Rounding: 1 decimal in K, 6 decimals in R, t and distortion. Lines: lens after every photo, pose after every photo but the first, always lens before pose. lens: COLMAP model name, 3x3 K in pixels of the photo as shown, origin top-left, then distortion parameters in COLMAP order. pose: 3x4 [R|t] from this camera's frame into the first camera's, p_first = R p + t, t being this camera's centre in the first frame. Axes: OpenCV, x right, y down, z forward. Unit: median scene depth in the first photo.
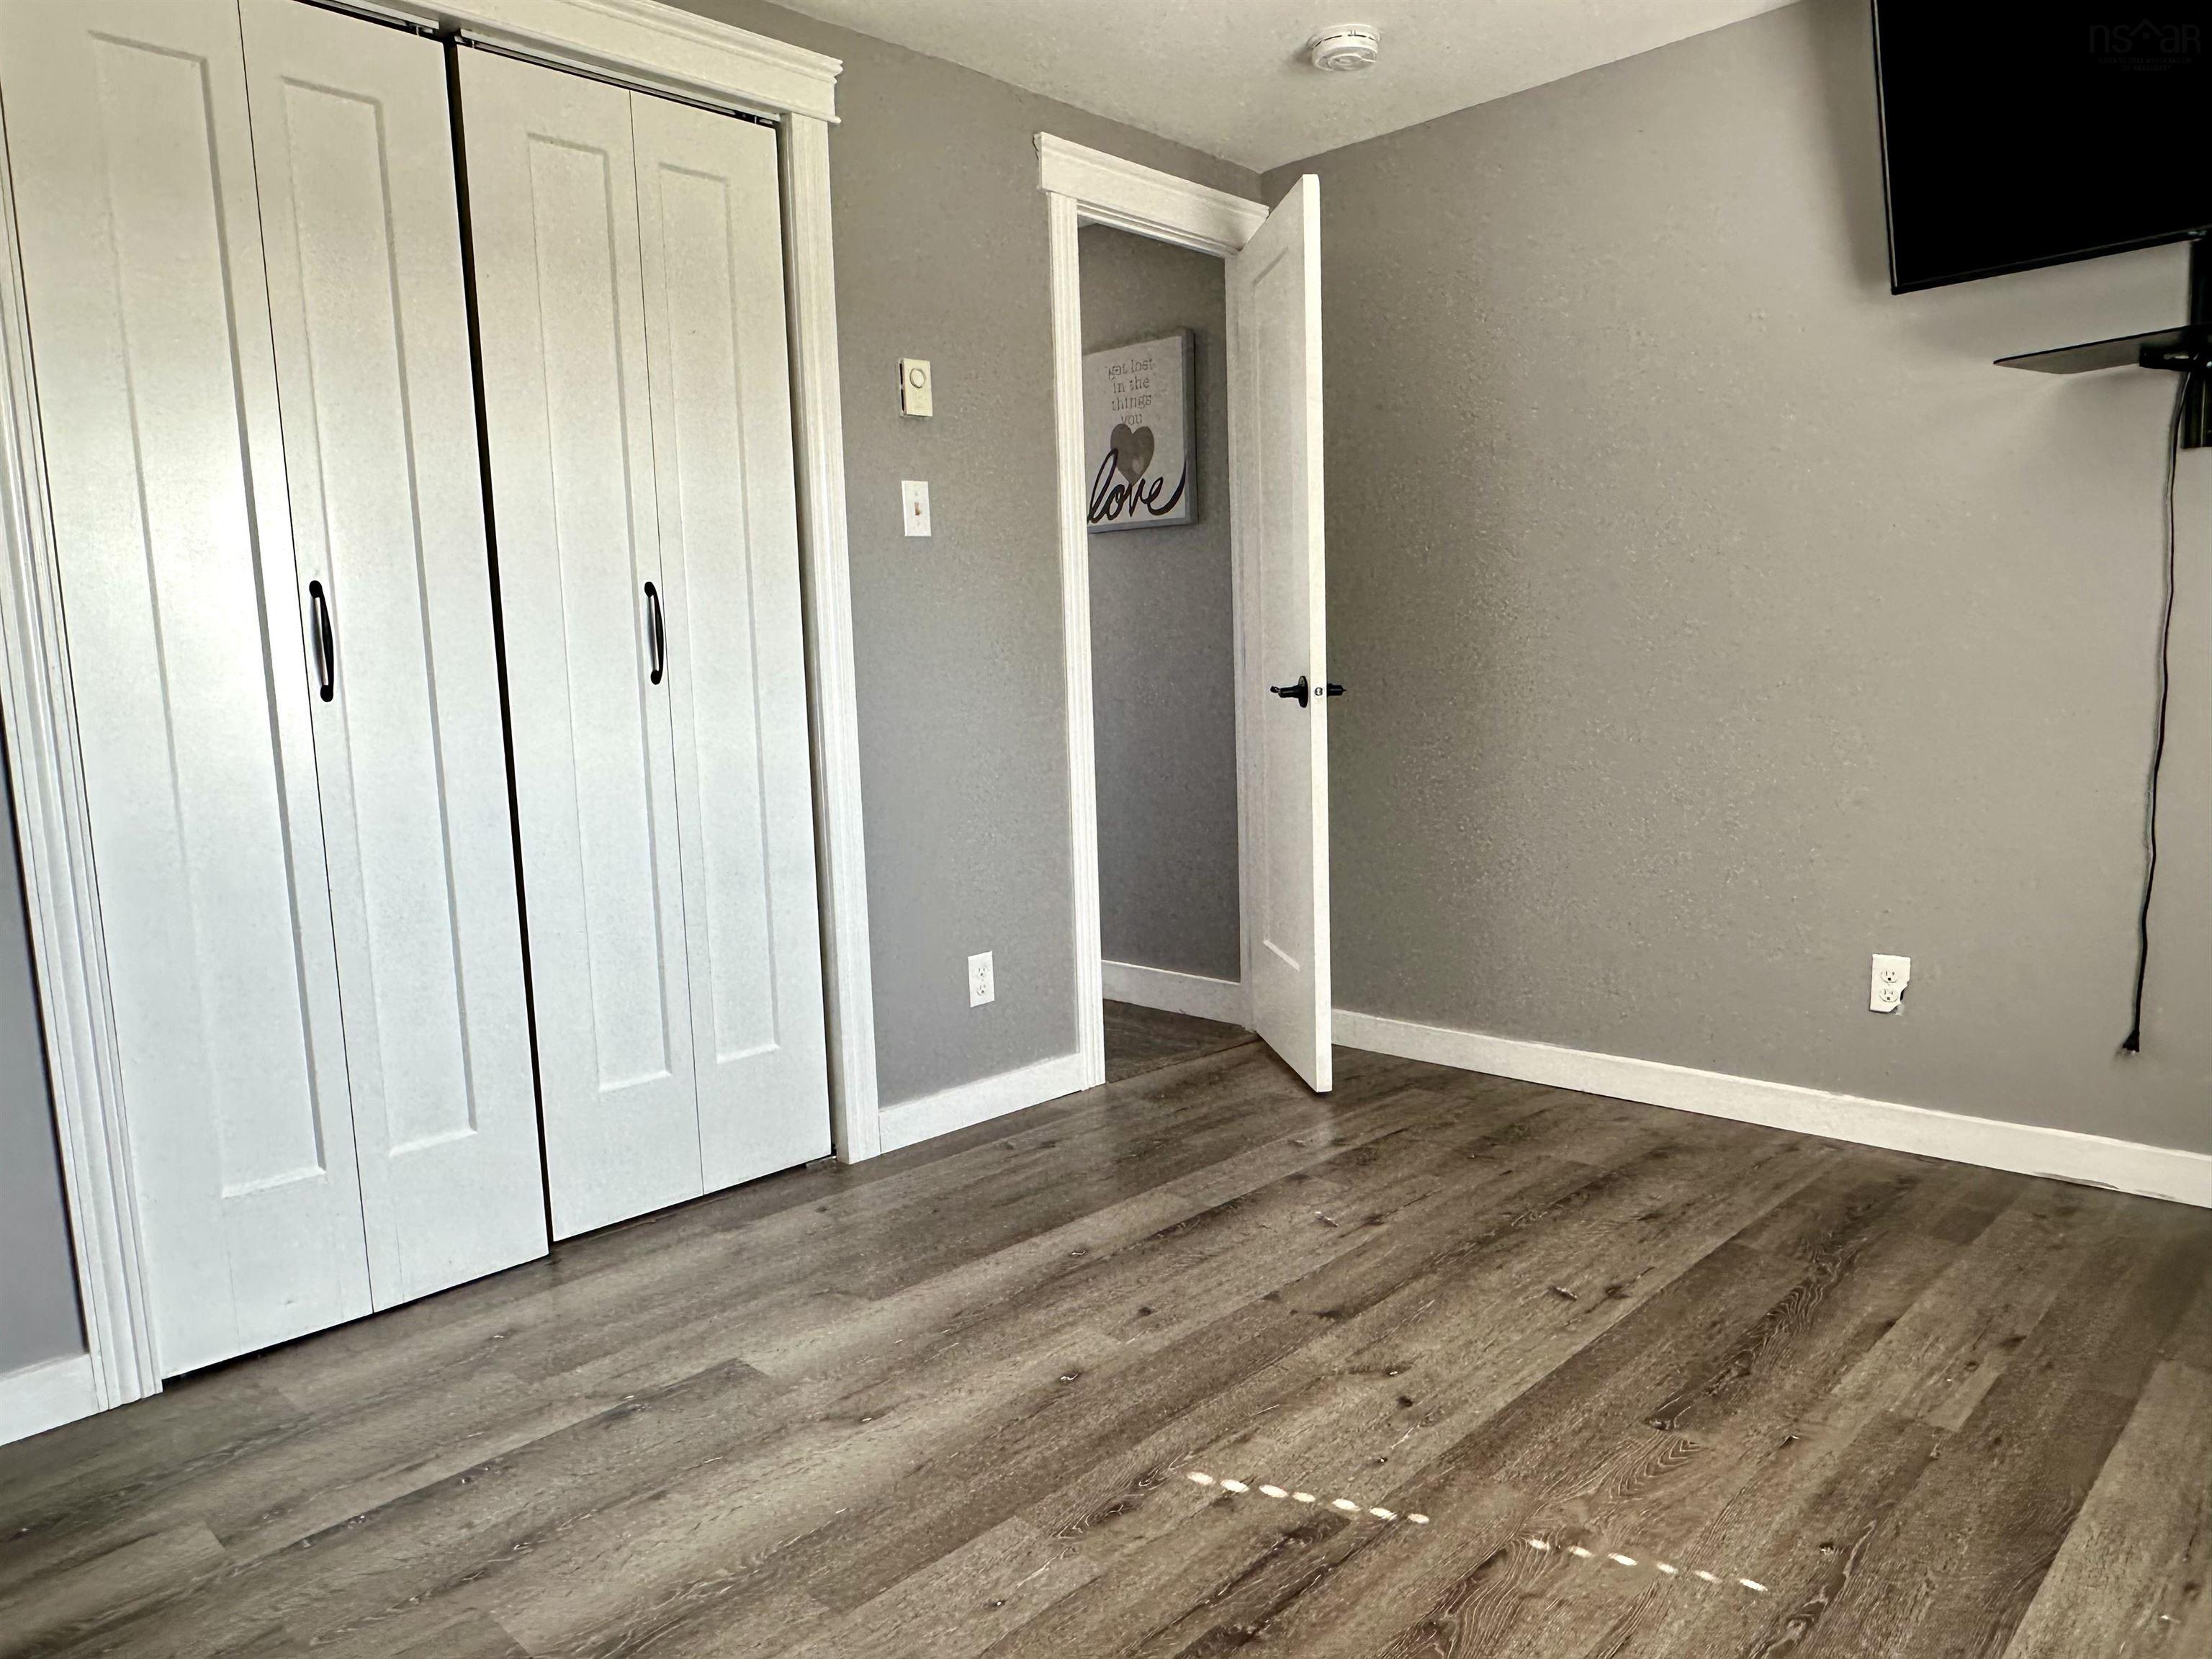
lens RADIAL K [[1498.6, 0, 1094.2], [0, 1498.6, 843.3], [0, 0, 1]] dist [-0.001325, -0.000335]
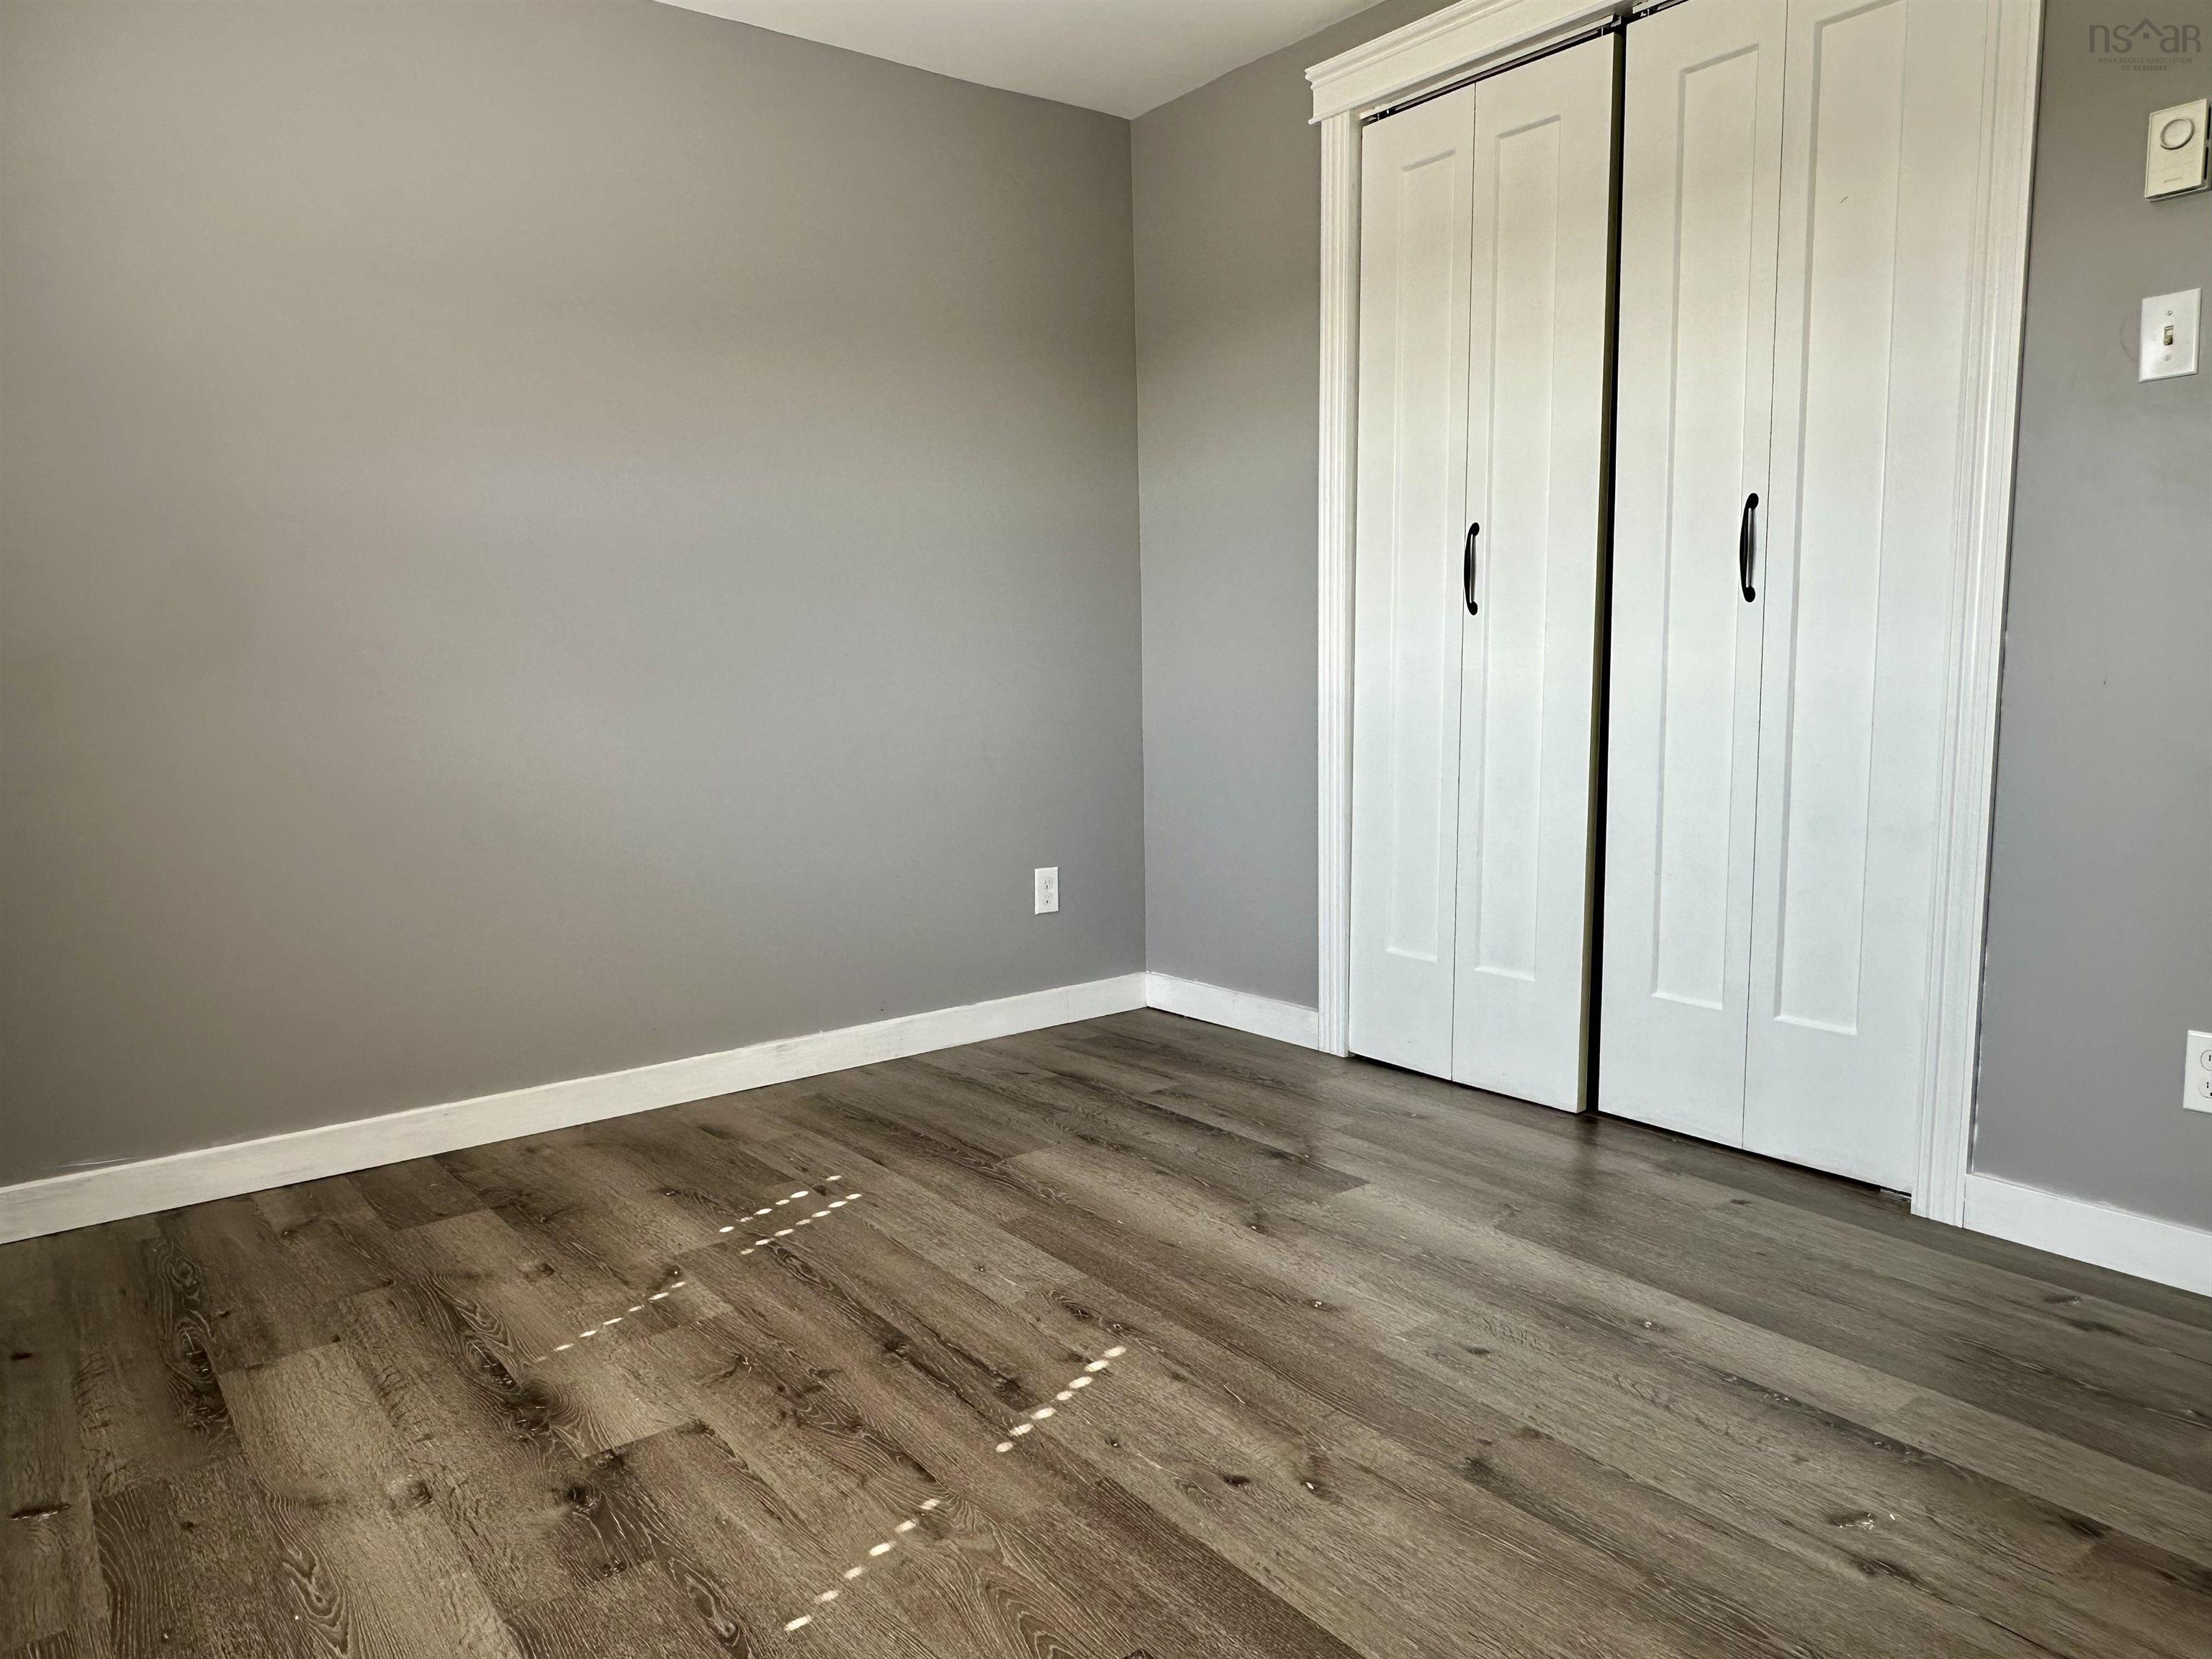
lens RADIAL K [[1498.6, 0, 1094.2], [0, 1498.6, 843.3], [0, 0, 1]] dist [-0.001325, -0.000335]
pose [[-0.157178, 0.159640, -0.974582, 0.937637], [-0.100468, 0.979143, 0.176591, -0.106918], [0.982447, 0.125670, -0.137861, 0.958305]]
